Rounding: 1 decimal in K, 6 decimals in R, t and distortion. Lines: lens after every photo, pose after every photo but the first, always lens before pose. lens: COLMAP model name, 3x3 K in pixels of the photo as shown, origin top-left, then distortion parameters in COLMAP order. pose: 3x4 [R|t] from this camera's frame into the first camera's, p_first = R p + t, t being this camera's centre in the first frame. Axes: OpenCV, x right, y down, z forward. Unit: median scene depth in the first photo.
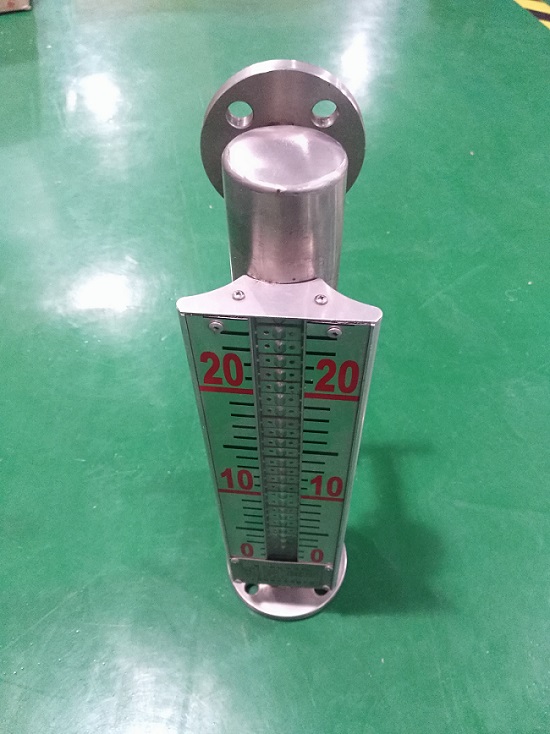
lens RADIAL K [[605.2, 0, 275.0], [0, 605.2, 367.0], [0, 0, 1]] dist [0.047210, -0.000744]
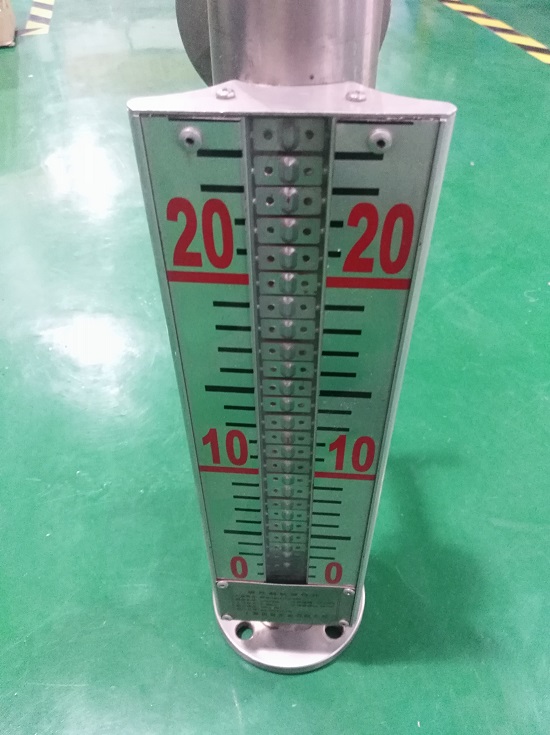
lens RADIAL K [[601.3, 0, 275.0], [0, 601.3, 367.5], [0, 0, 1]] dist [0.035957, -0.005790]
pose [[0.999717, -0.011263, 0.020949, -0.017814], [0.013514, 0.993766, -0.110660, 0.168912], [-0.019572, 0.110912, 0.993638, 0.286634]]
